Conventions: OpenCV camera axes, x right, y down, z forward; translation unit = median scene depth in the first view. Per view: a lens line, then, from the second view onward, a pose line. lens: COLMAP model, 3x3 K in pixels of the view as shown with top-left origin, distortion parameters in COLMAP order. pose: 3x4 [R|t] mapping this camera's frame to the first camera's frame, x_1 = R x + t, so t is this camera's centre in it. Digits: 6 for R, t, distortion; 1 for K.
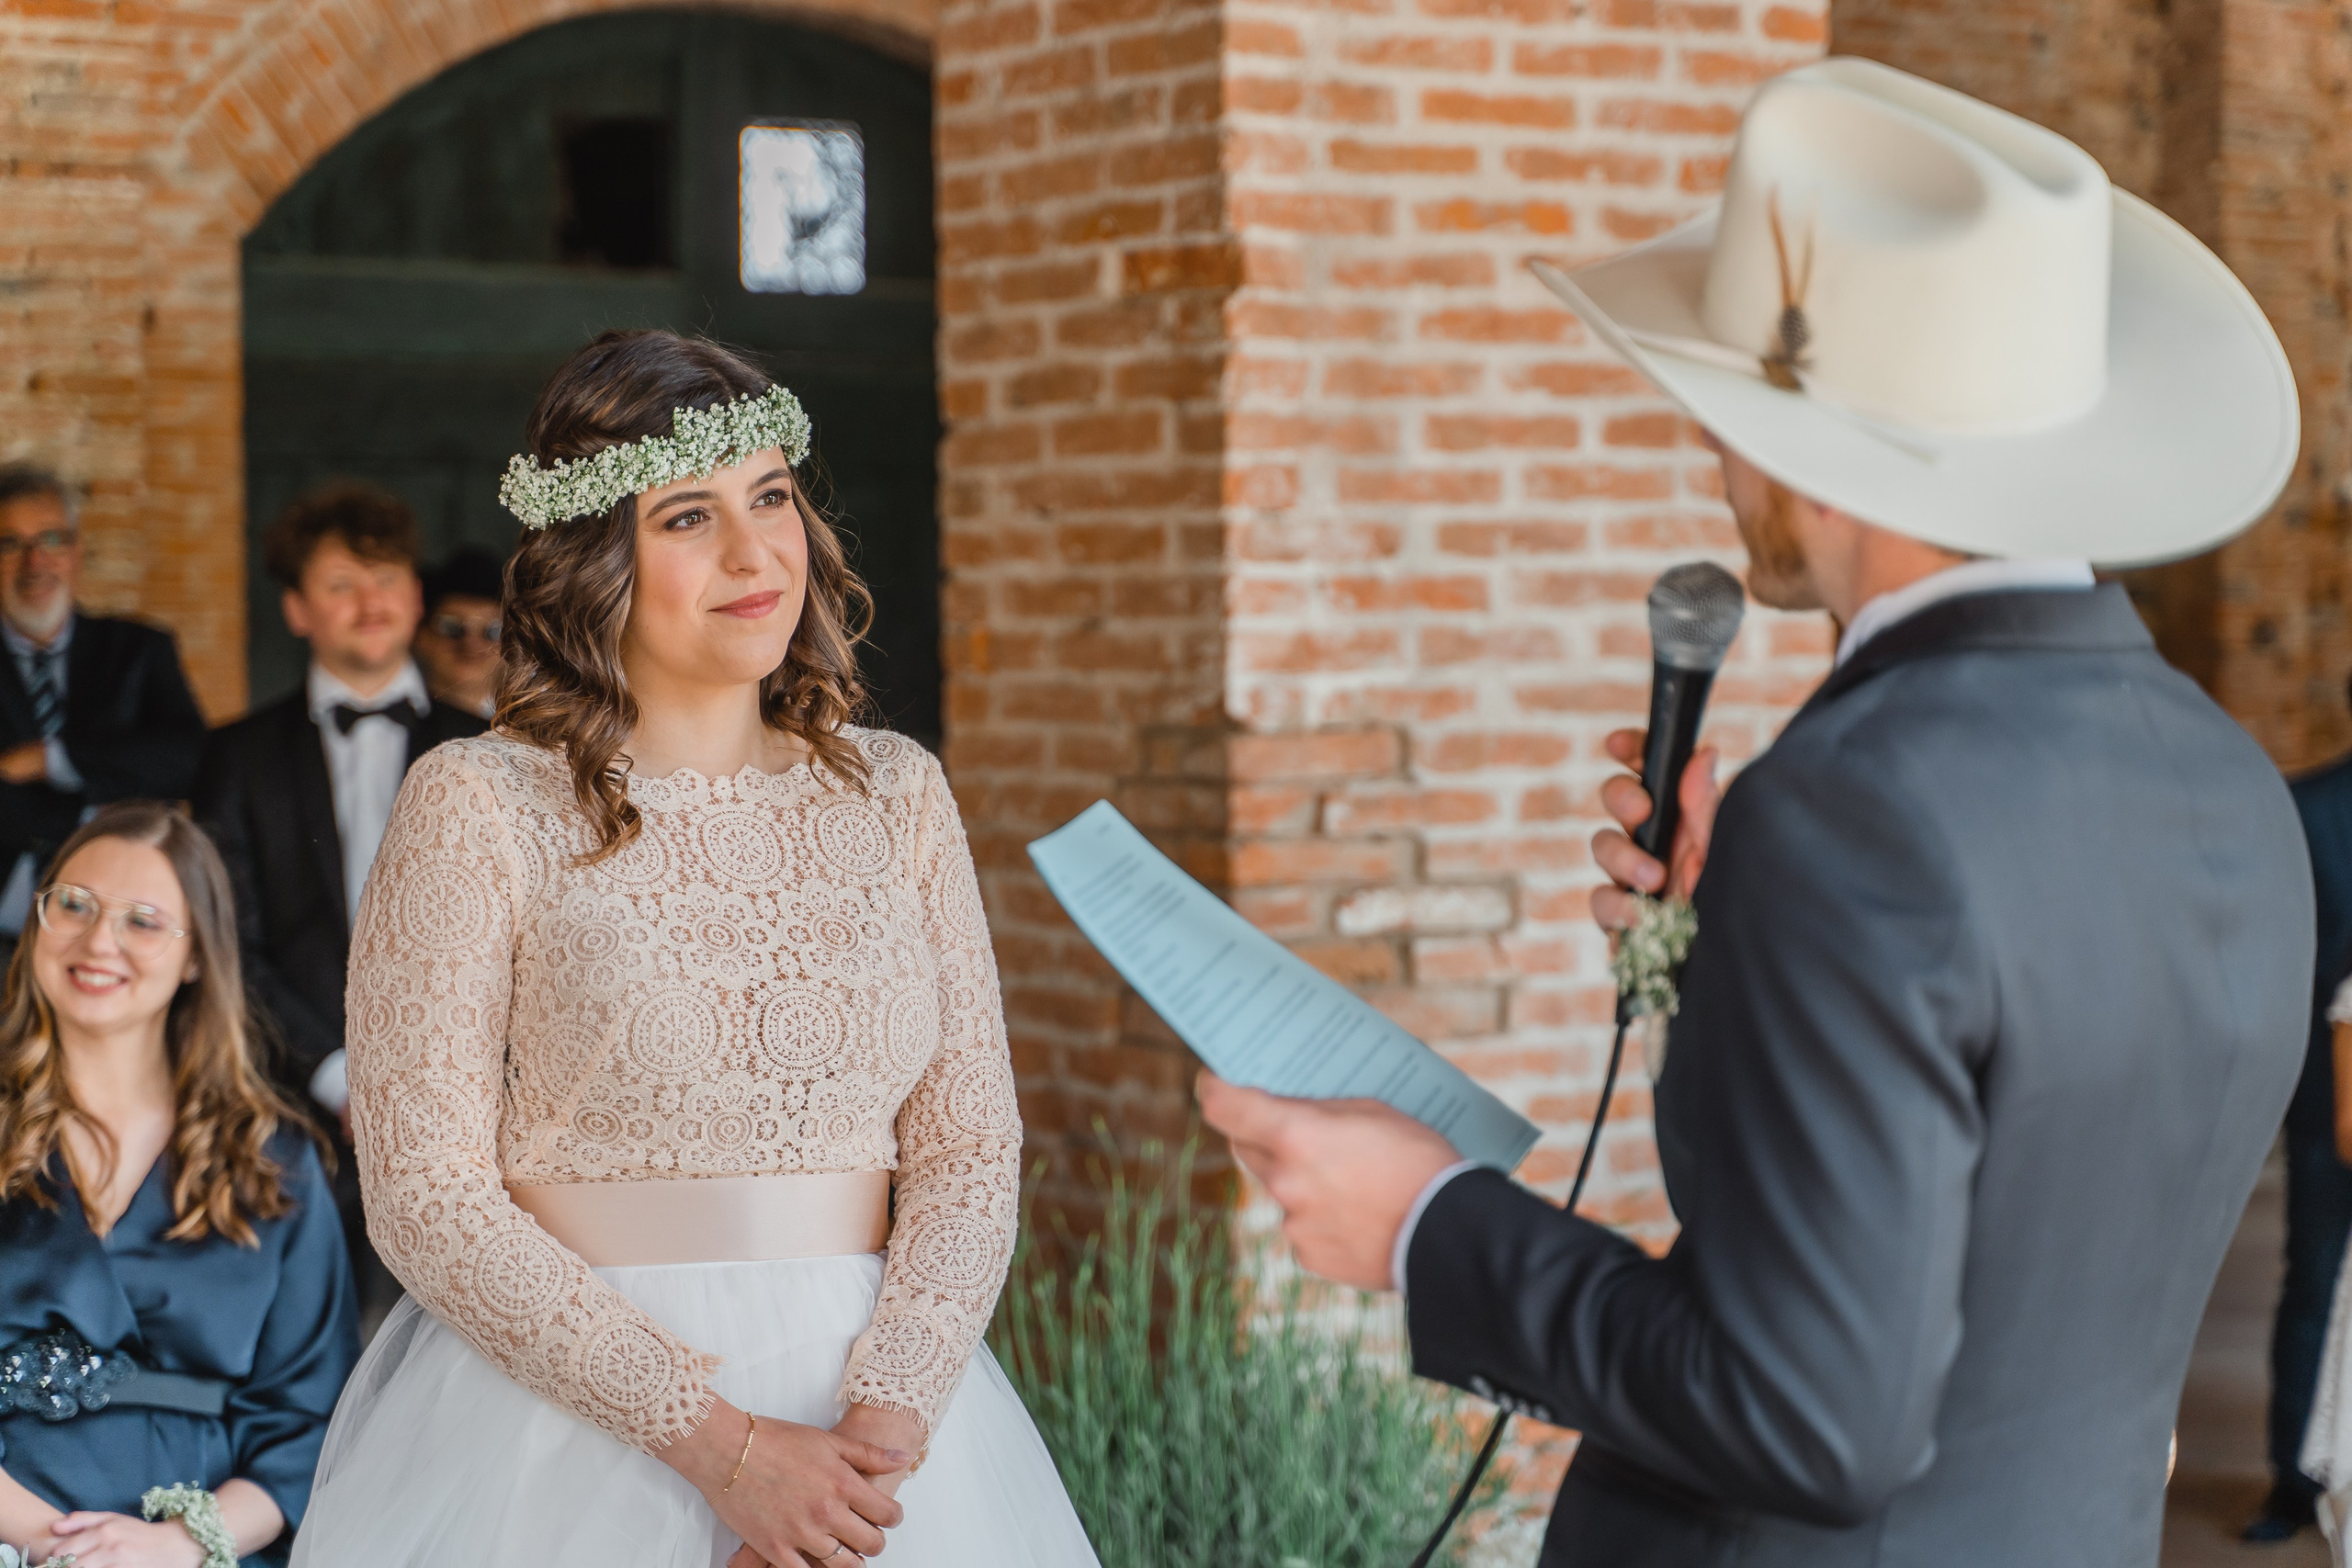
lens RADIAL K [[5092.5, 0, 1258.1], [0, 5092.5, 781.2], [0, 0, 1]] dist [-0.007918, -0.299659]
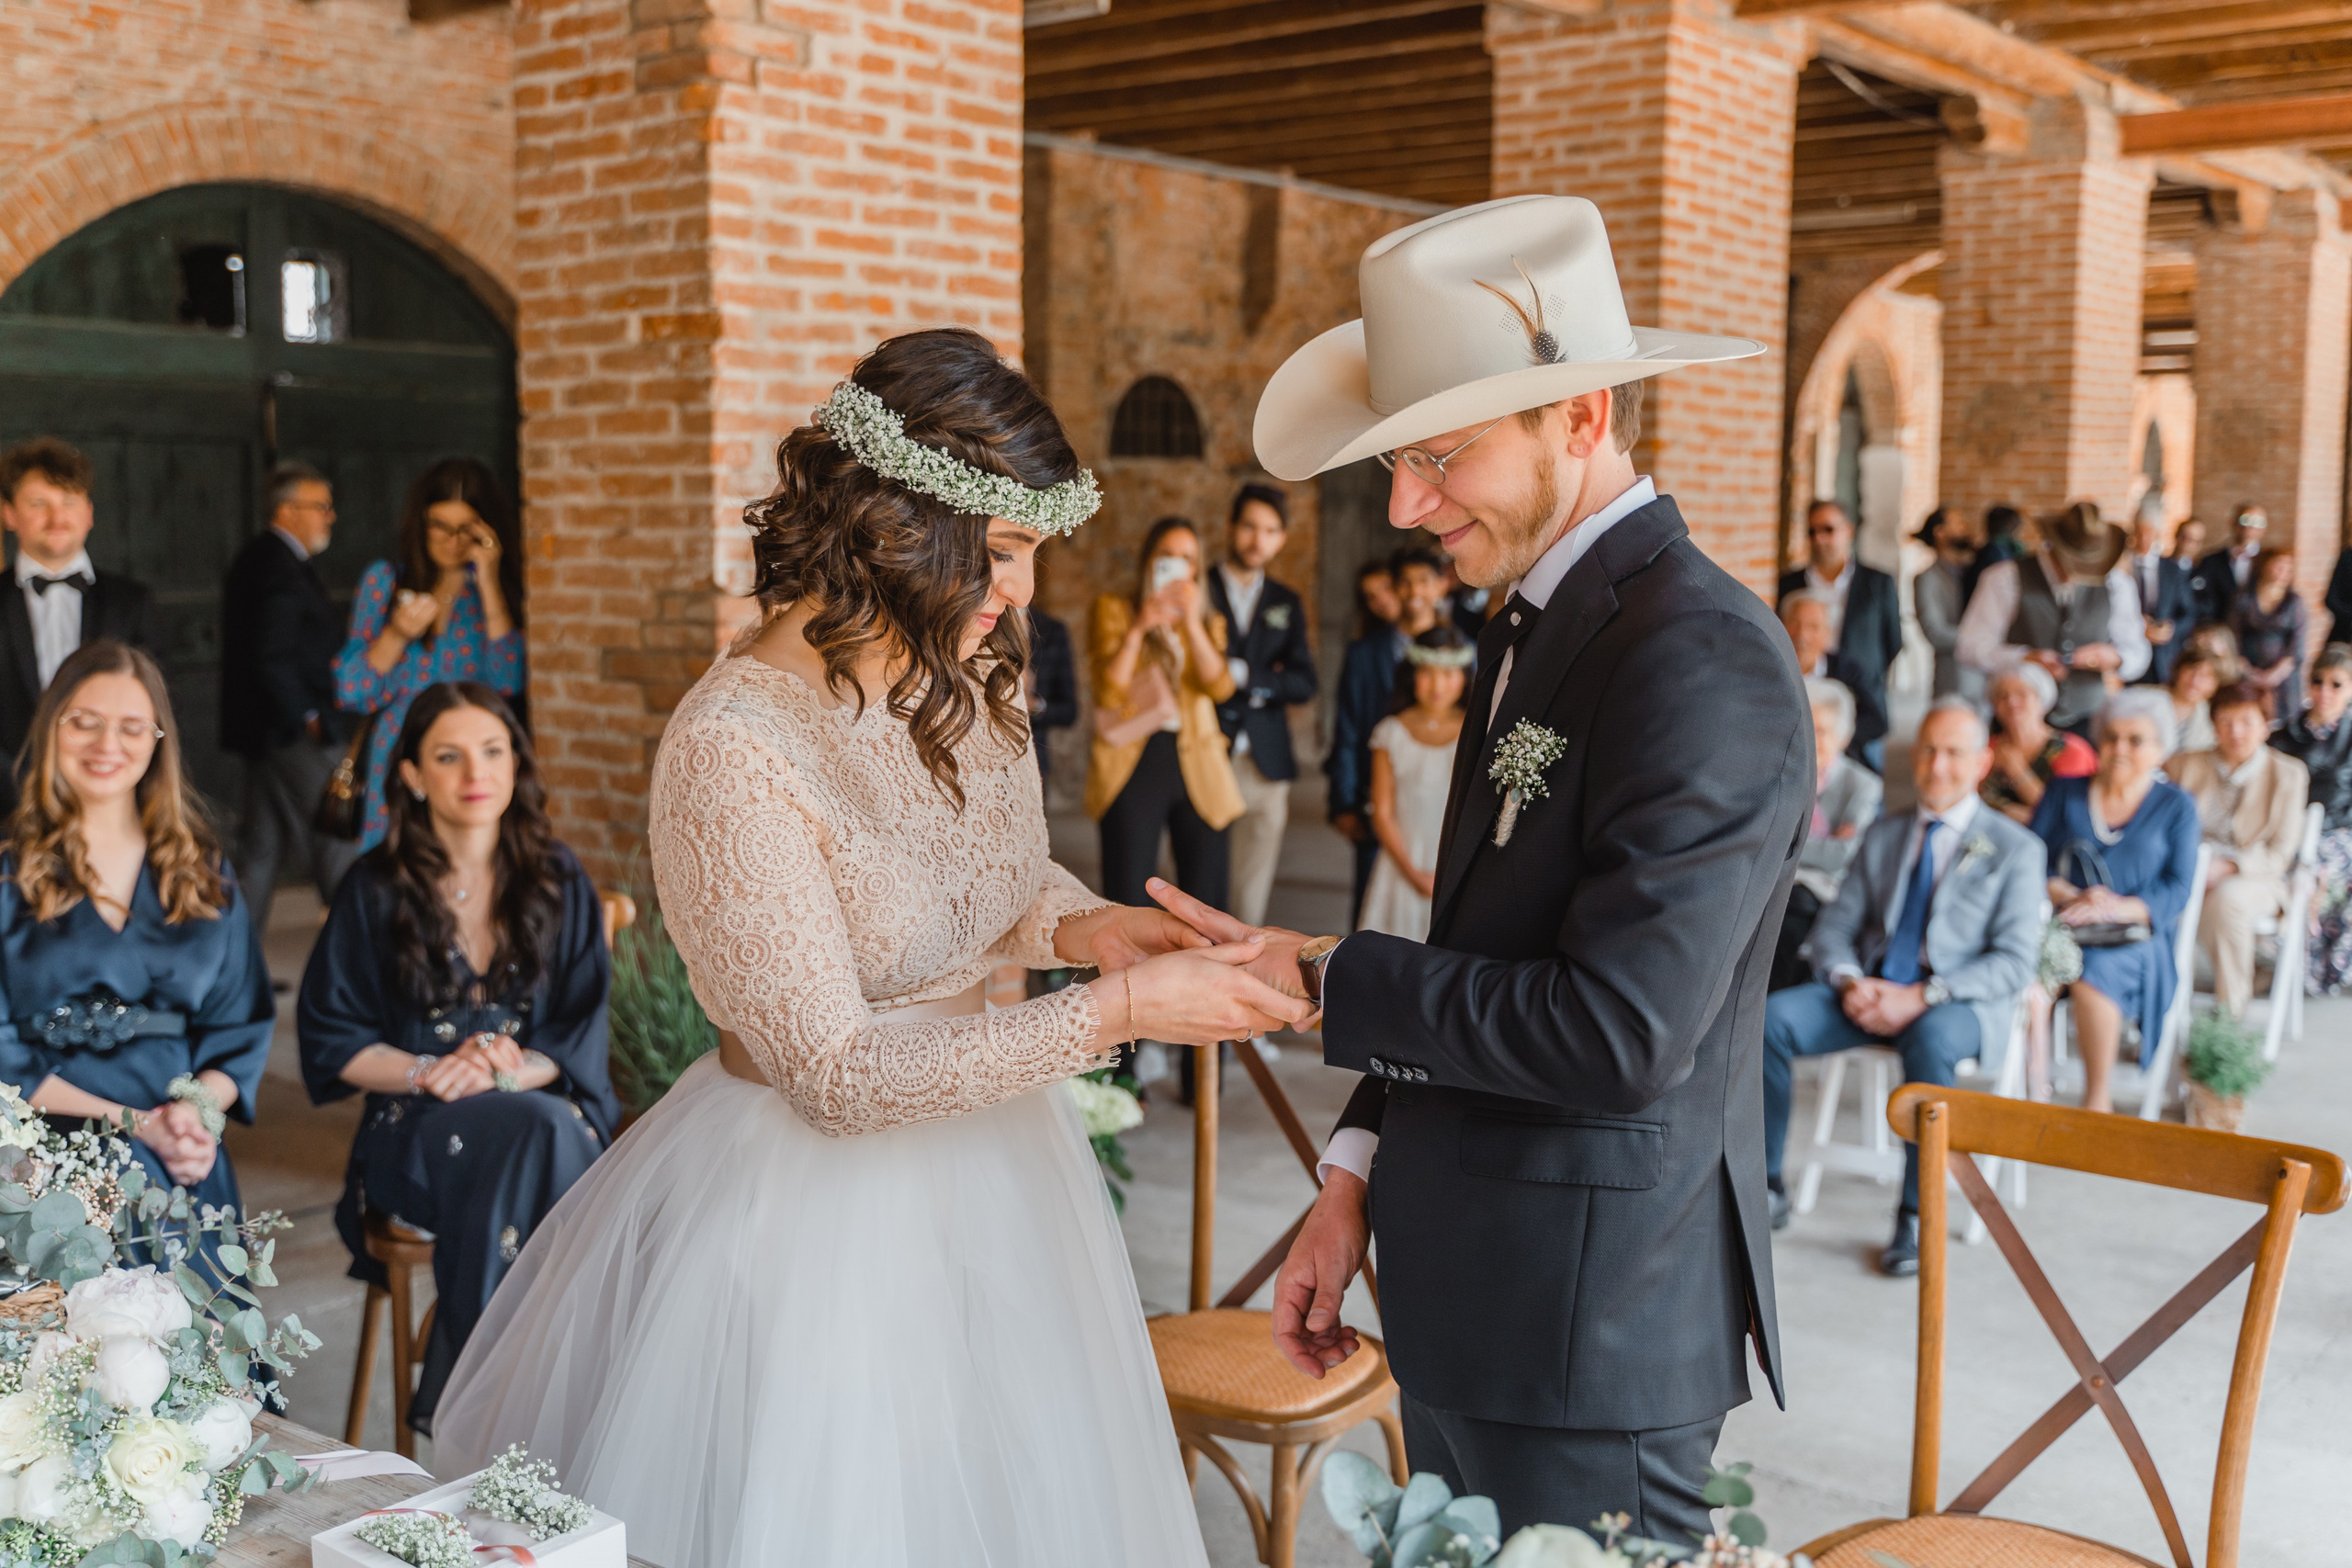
lens RADIAL K [[2427.0, 0, 1175.1], [0, 2427.0, 783.3], [0, 0, 1]] dist [-0.003227, -0.010544]
pose [[0.959820, -0.019599, 0.279933, -0.085840], [-0.000765, 0.997372, 0.072451, -0.005193], [-0.280617, -0.069754, 0.957282, 0.145822]]
